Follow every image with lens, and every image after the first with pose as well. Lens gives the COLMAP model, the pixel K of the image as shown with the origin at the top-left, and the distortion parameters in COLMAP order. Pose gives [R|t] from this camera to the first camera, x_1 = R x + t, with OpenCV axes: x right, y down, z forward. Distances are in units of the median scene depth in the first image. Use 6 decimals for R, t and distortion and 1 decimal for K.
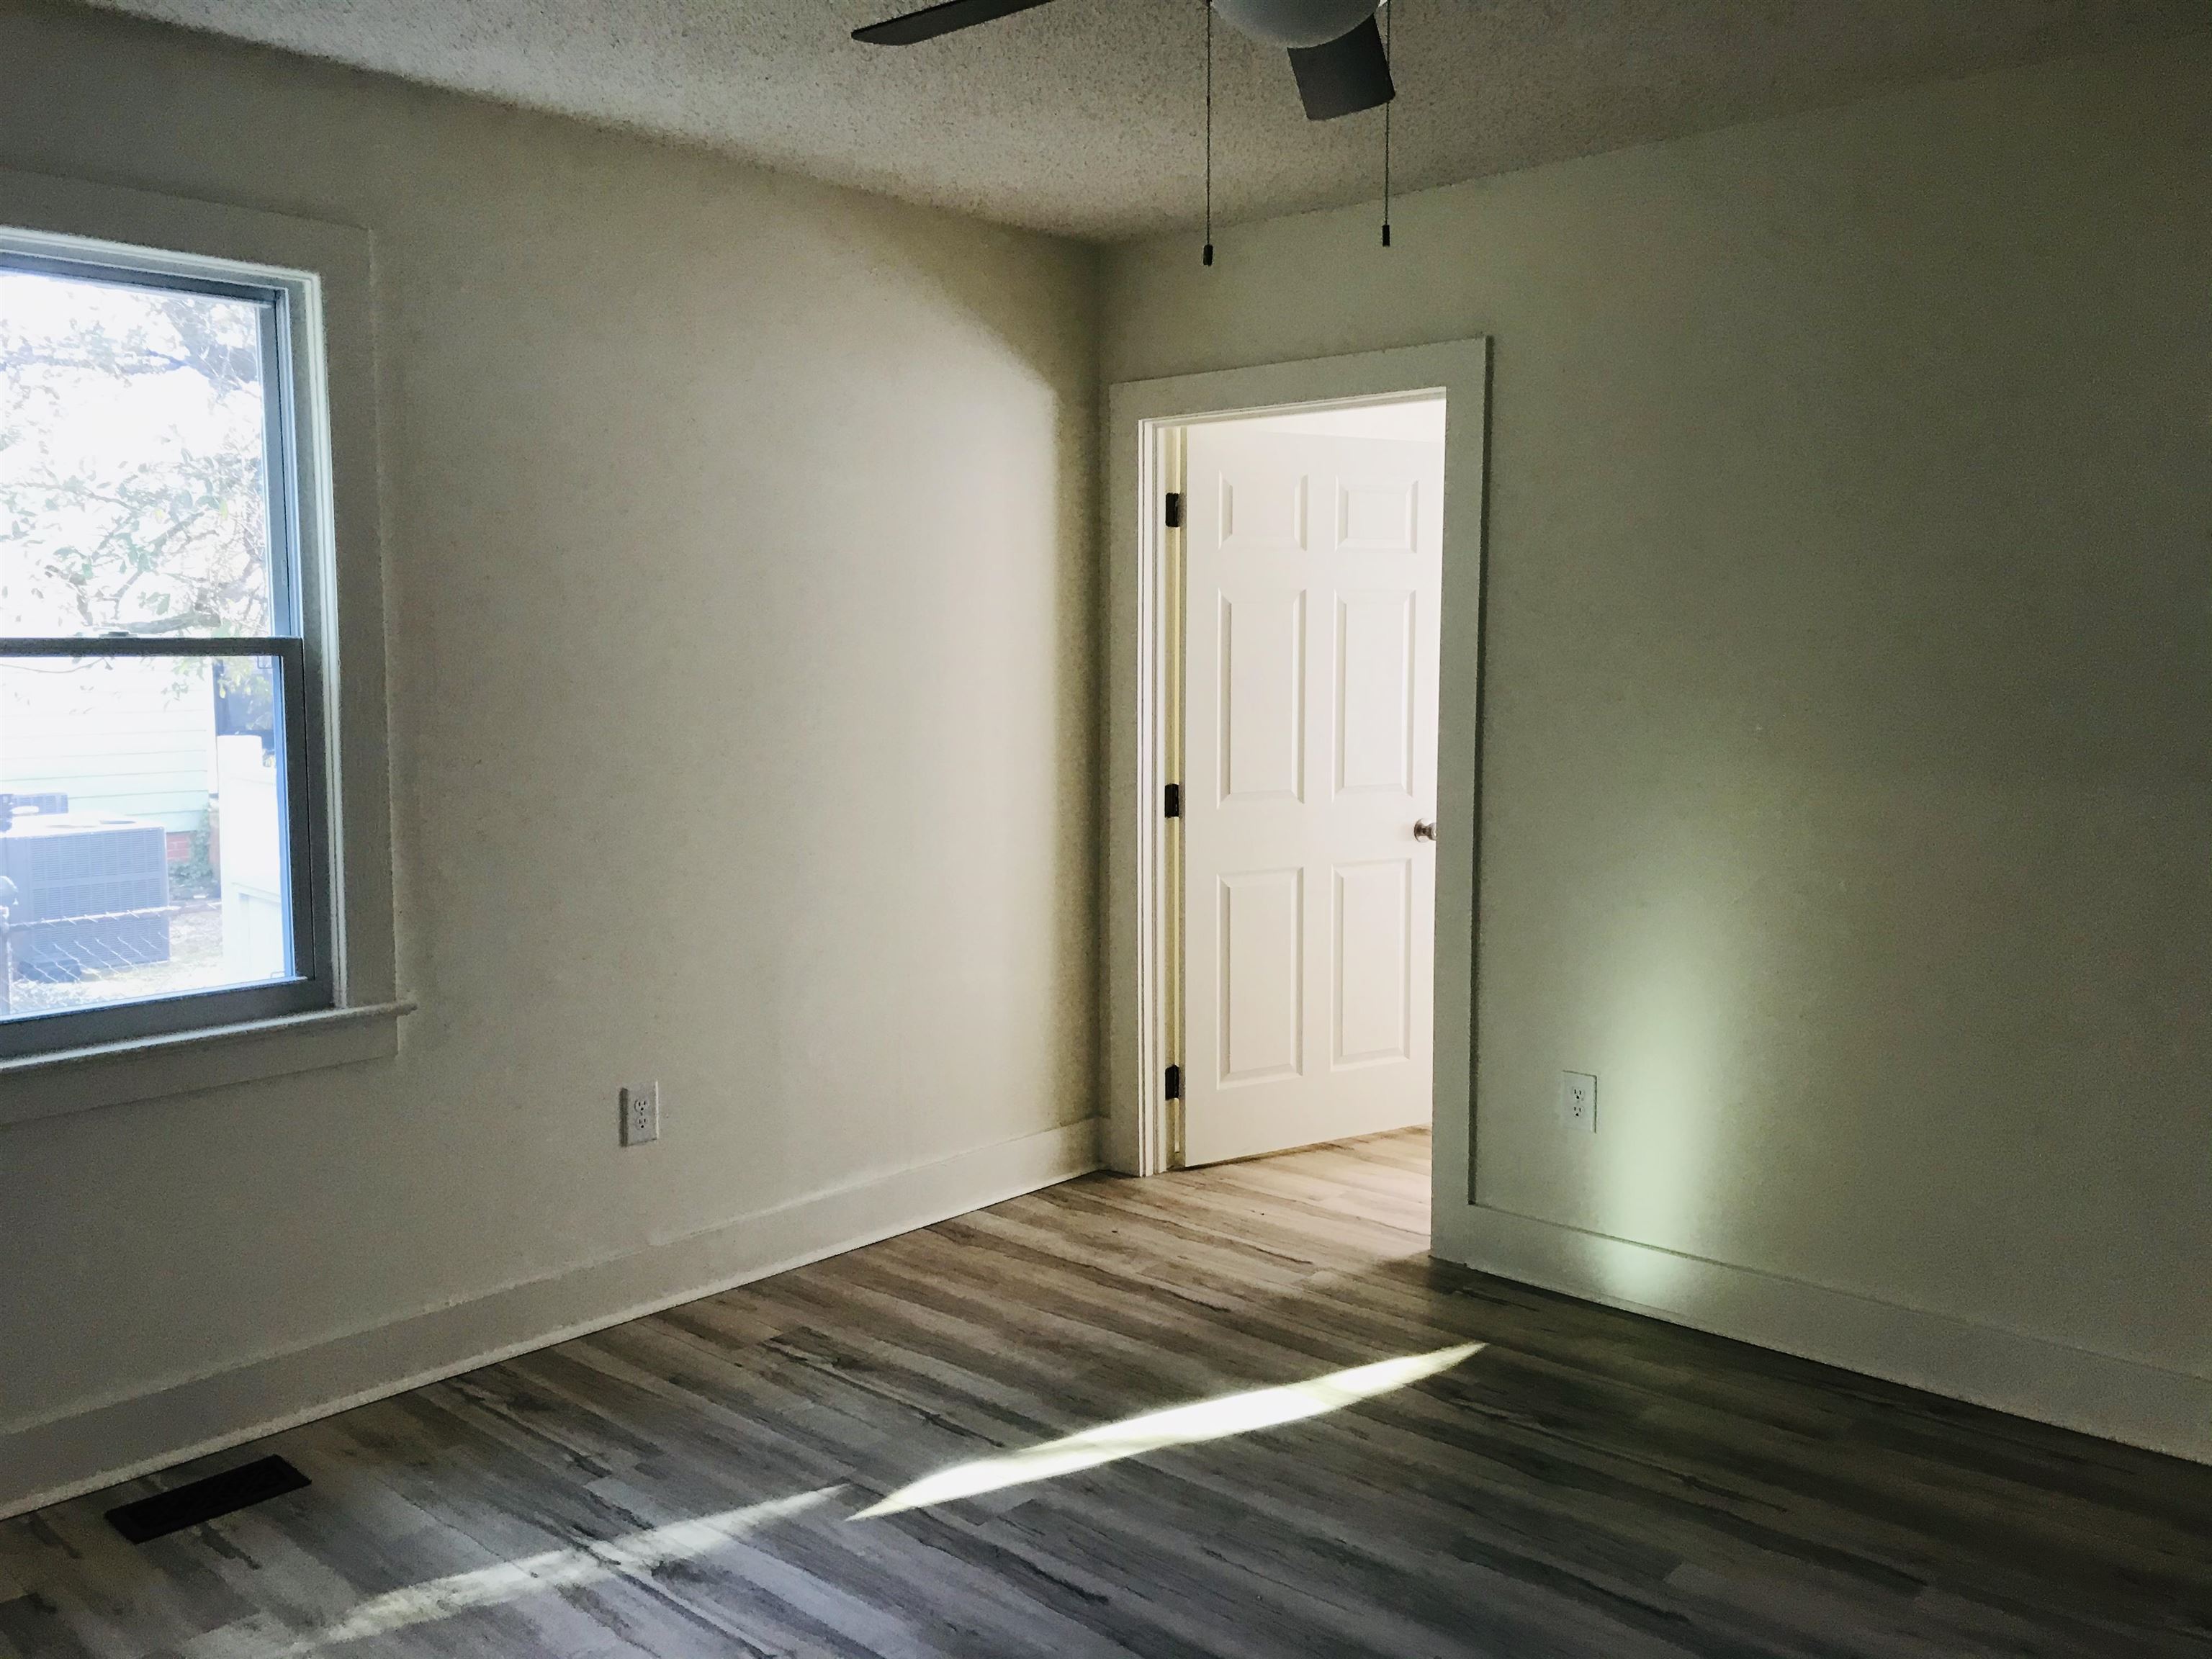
lens RADIAL K [[1818.9, 0, 1116.6], [0, 1818.9, 812.9], [0, 0, 1]] dist [0.010468, -0.002666]
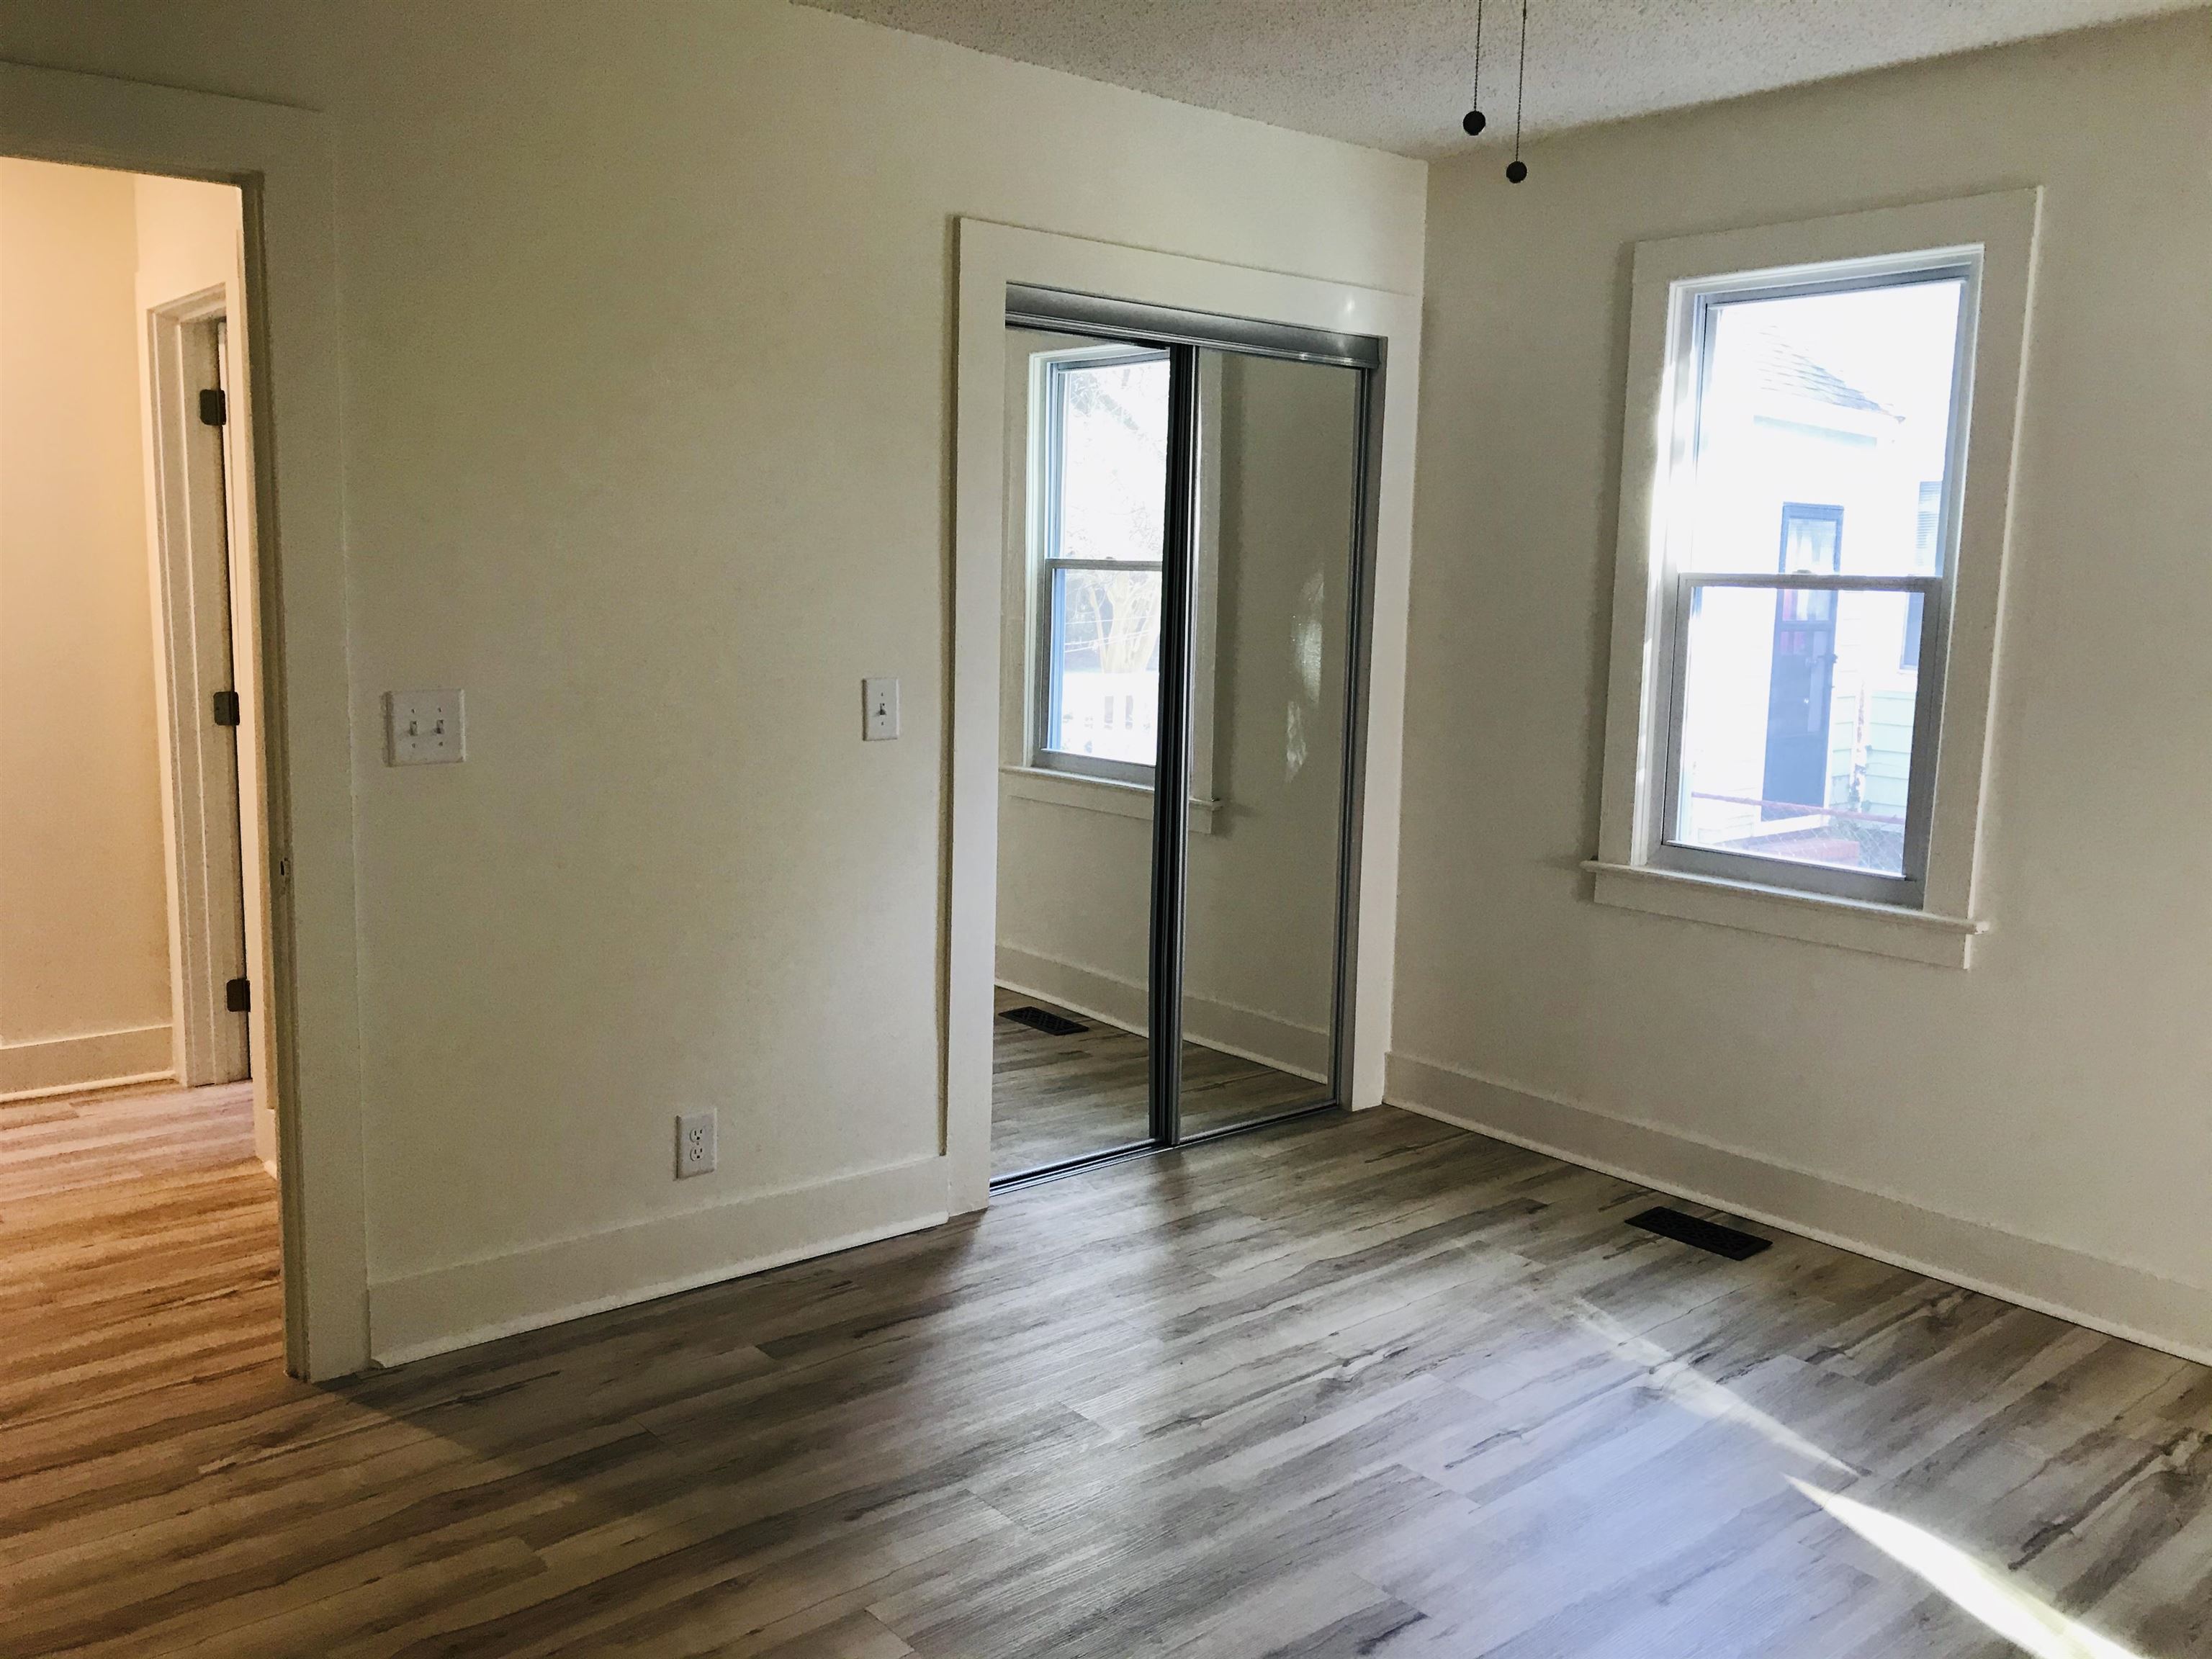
lens RADIAL K [[1916.4, 0, 1106.0], [0, 1916.4, 829.5], [0, 0, 1]] dist [0.016517, -0.001429]
pose [[-0.140942, 0.143087, -0.979623, 0.831632], [-0.118341, 0.979971, 0.160164, -0.074990], [0.982919, 0.138503, -0.121186, 0.677855]]
